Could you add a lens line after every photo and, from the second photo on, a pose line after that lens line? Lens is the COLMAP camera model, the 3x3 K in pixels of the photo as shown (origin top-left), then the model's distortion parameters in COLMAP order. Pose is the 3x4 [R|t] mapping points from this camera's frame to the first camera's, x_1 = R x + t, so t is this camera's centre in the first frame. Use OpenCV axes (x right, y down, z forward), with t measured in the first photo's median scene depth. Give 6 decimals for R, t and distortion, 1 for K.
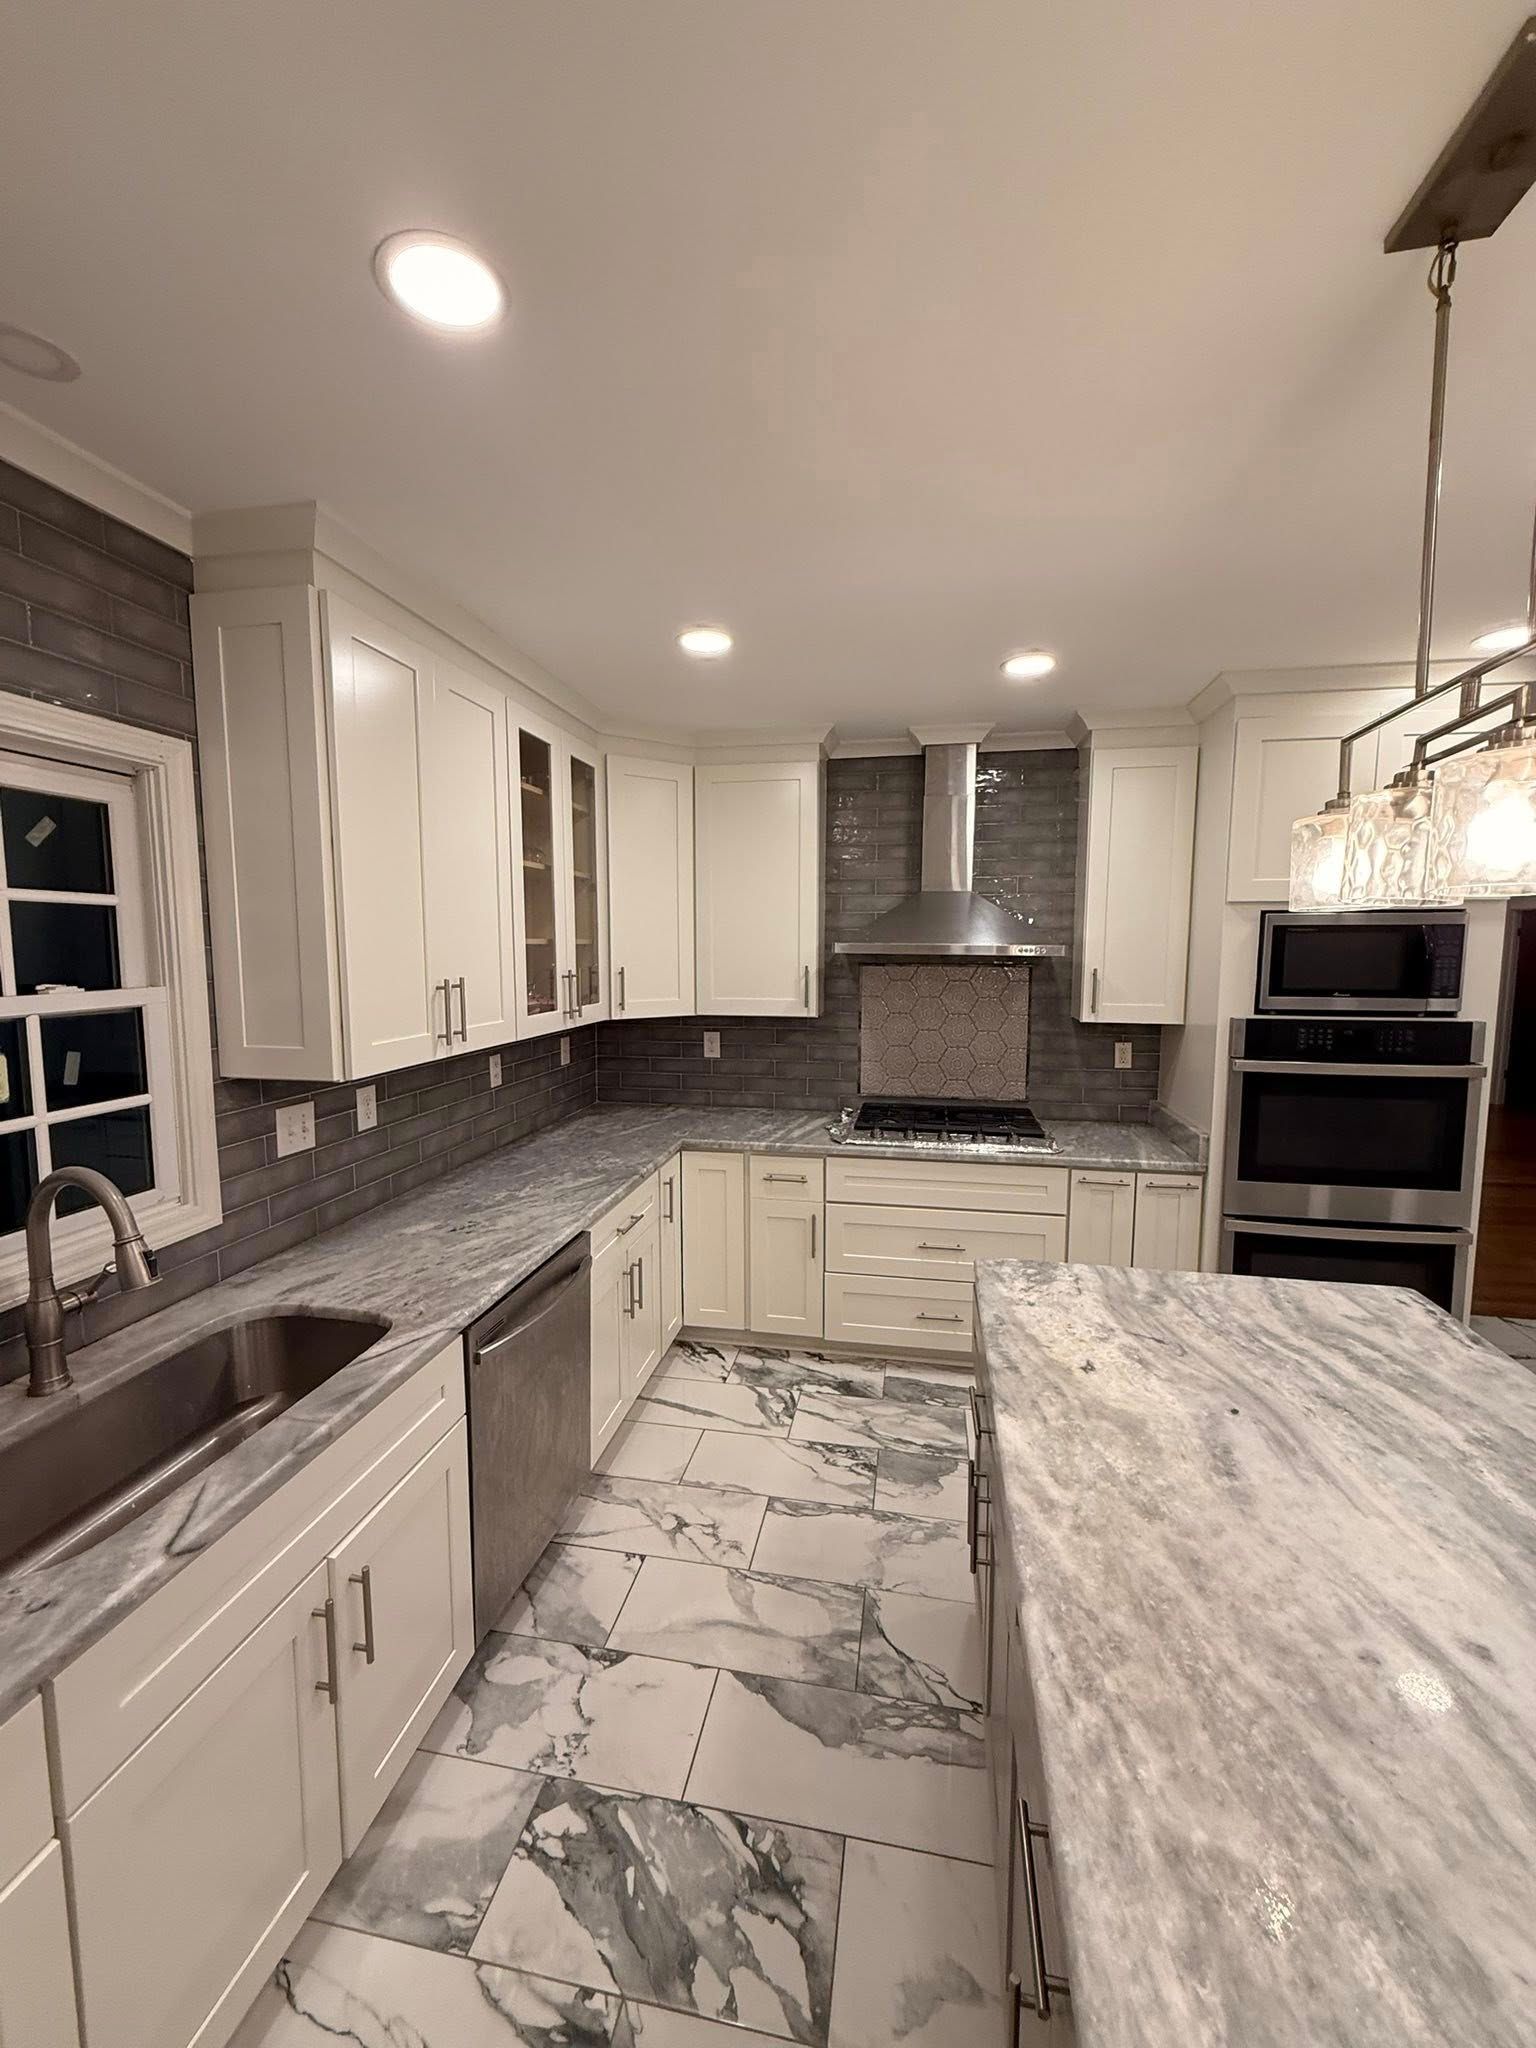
lens RADIAL K [[806.5, 0, 768.8], [0, 806.5, 1026.8], [0, 0, 1]] dist [0.001139, -0.000736]
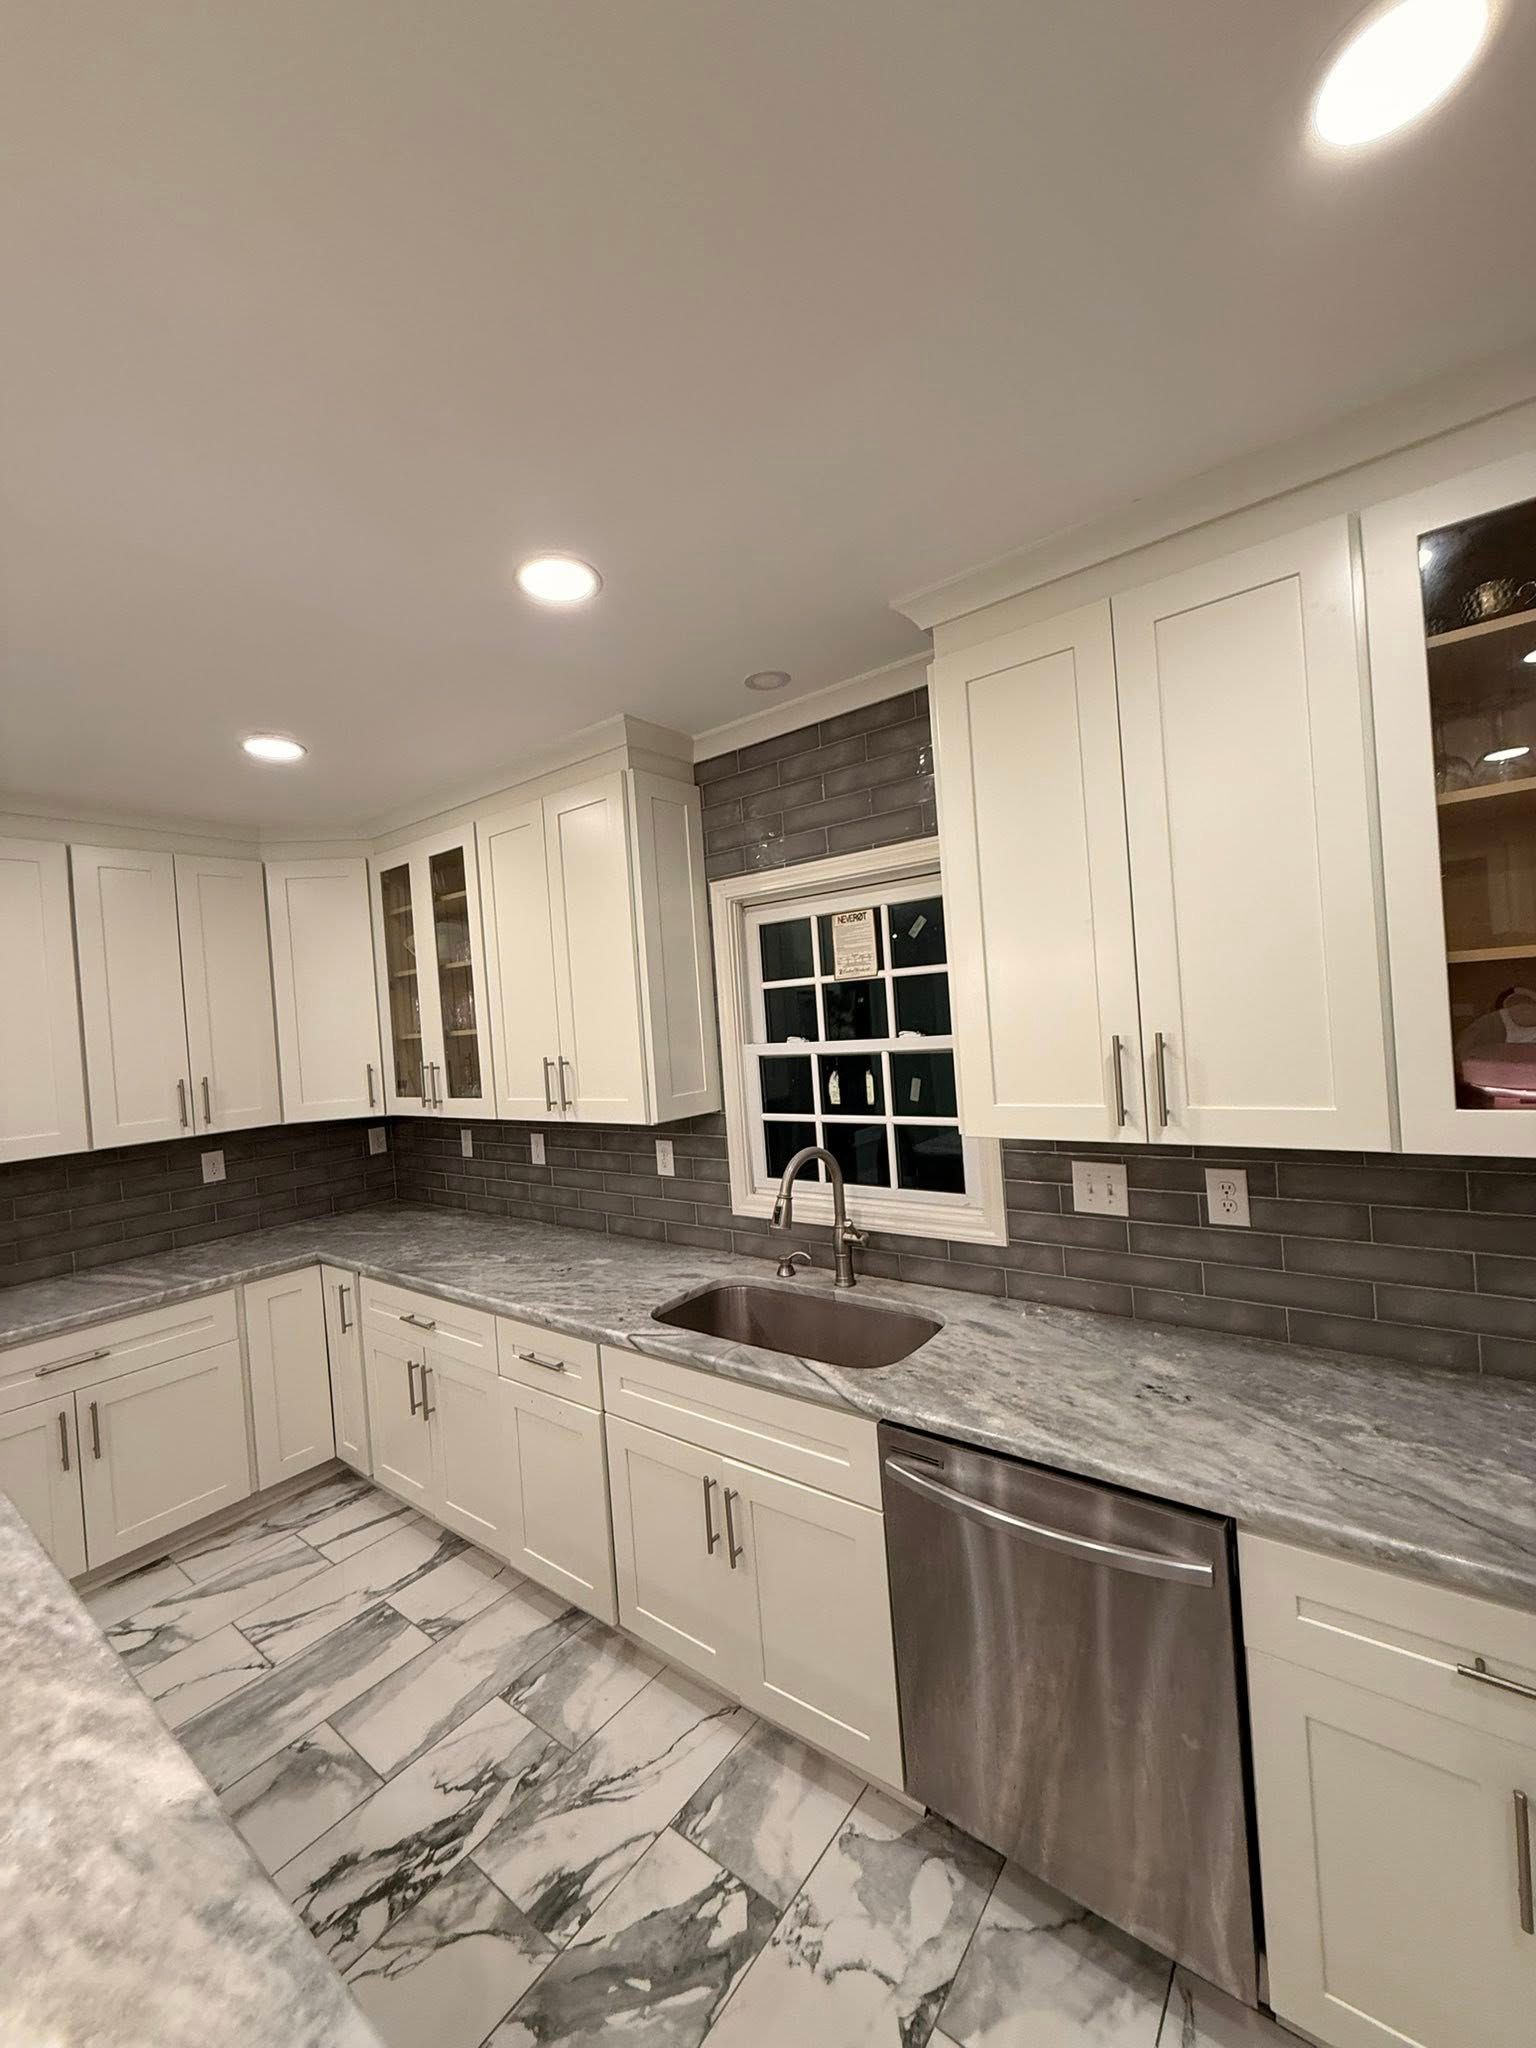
lens RADIAL K [[806.5, 0, 767.5], [0, 806.5, 1025.5], [0, 0, 1]] dist [0.001139, -0.000736]
pose [[-0.445595, 0.042023, -0.894248, 0.542933], [-0.020016, 0.998180, 0.056881, -0.141350], [0.895011, 0.043246, -0.443943, 1.424860]]
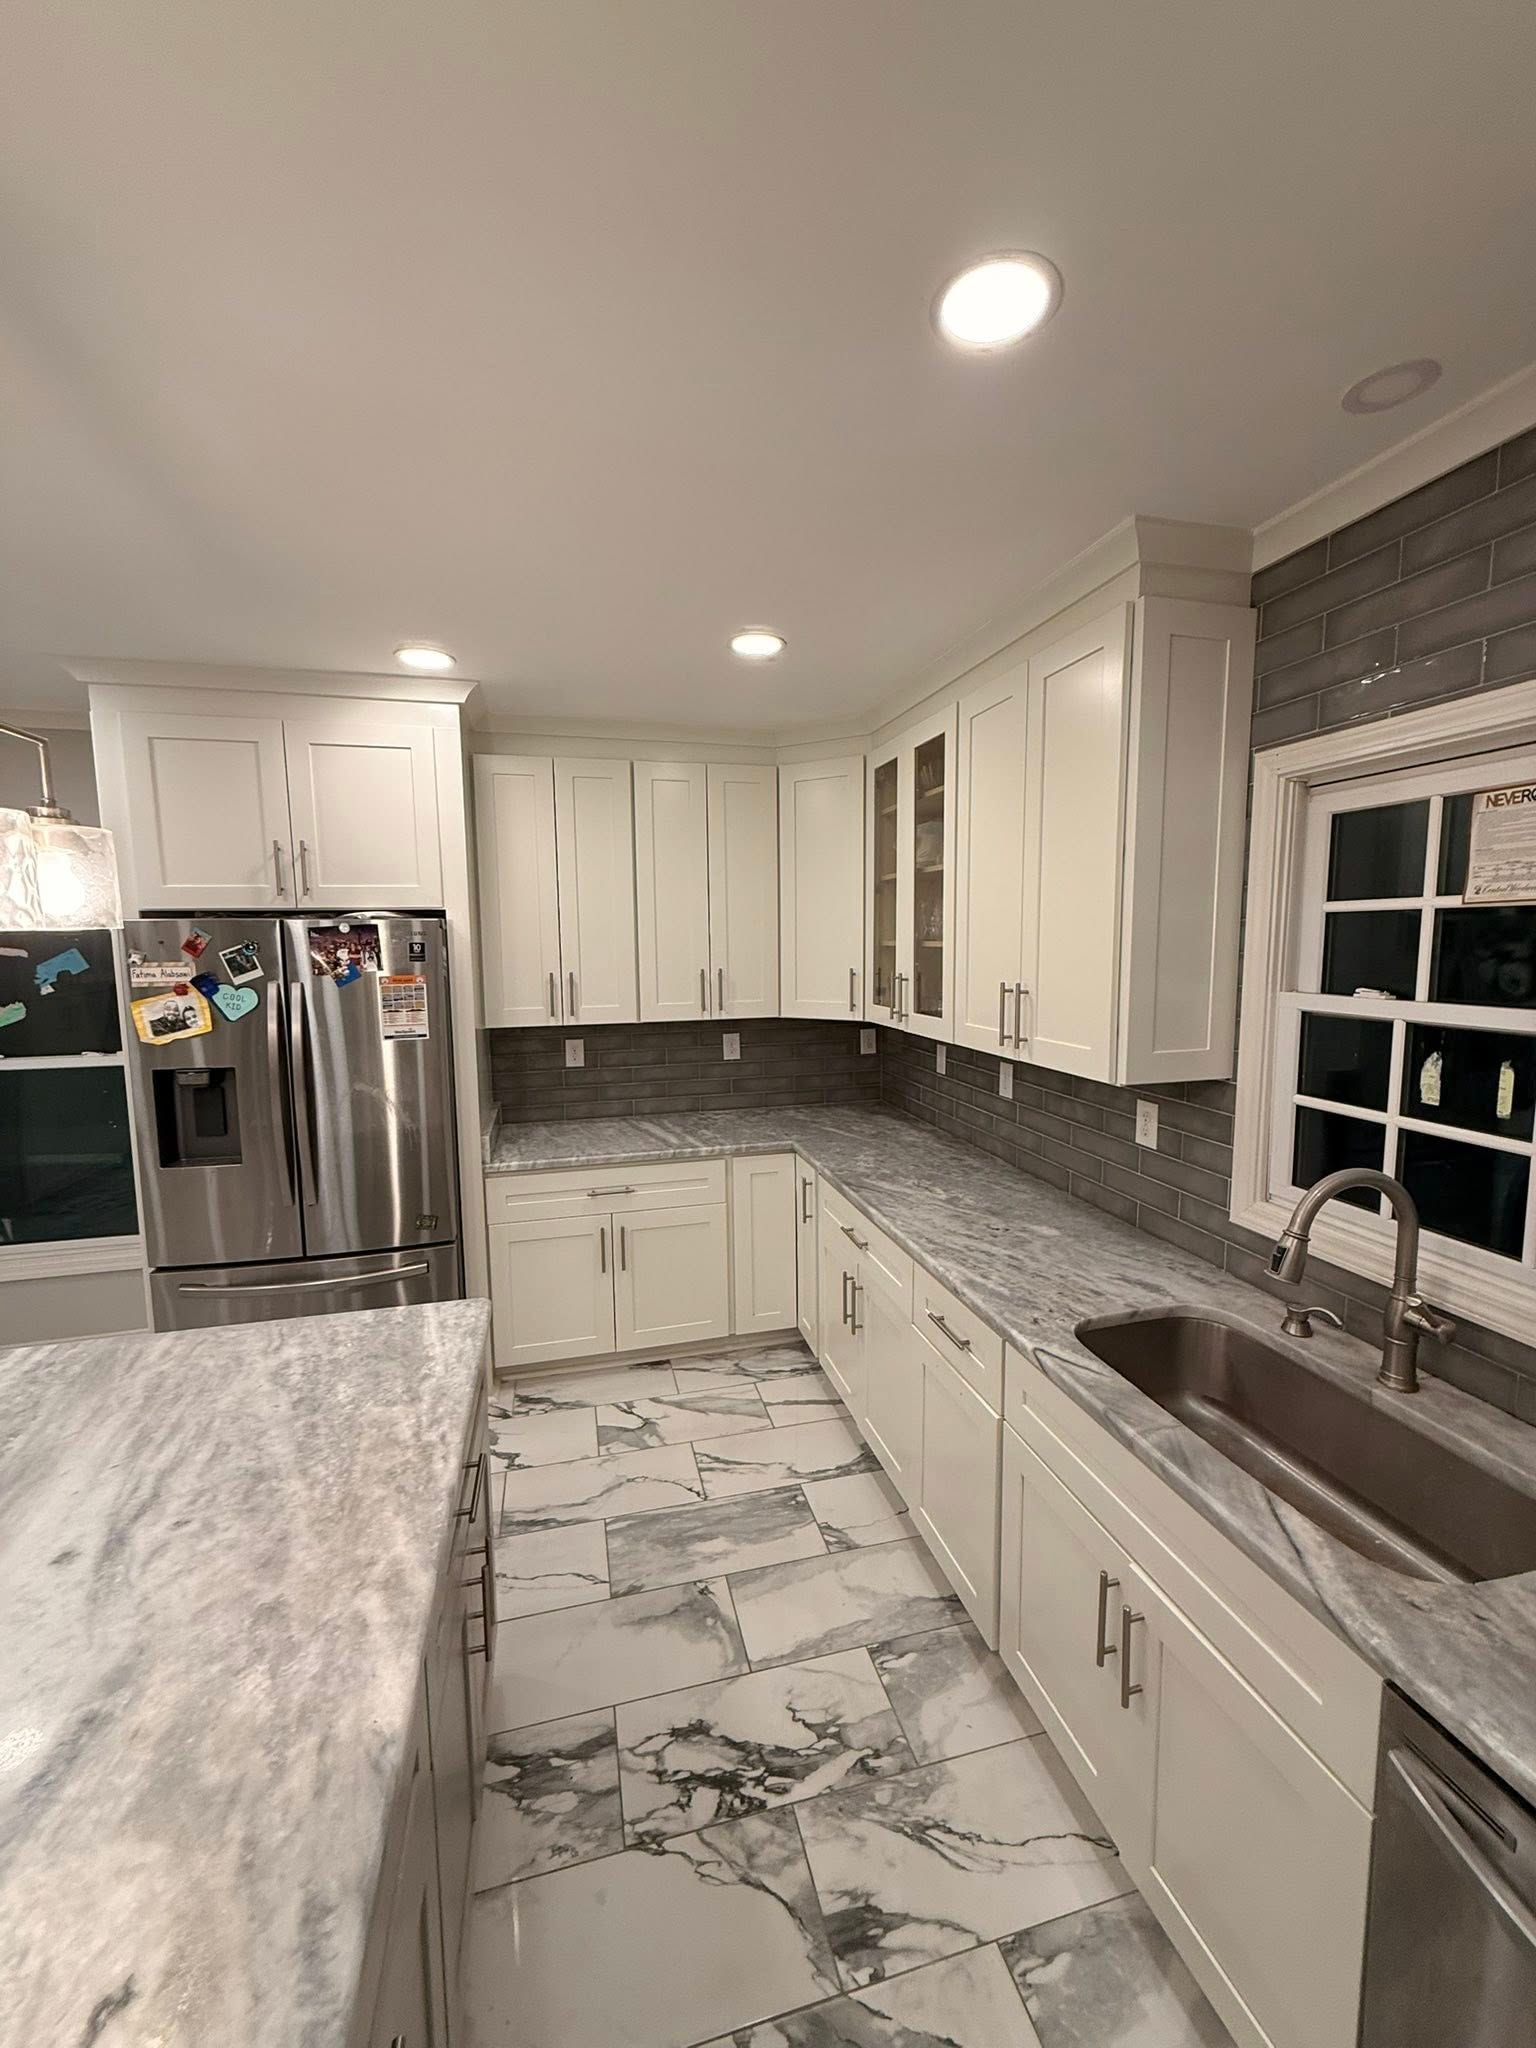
lens RADIAL K [[806.5, 0, 769.7], [0, 806.5, 1024.1], [0, 0, 1]] dist [0.001139, -0.000736]
pose [[-0.902081, 0.055501, -0.427983, 0.227271], [-0.032746, 0.980035, 0.196112, -0.163477], [0.430323, 0.190923, -0.882253, 1.355598]]
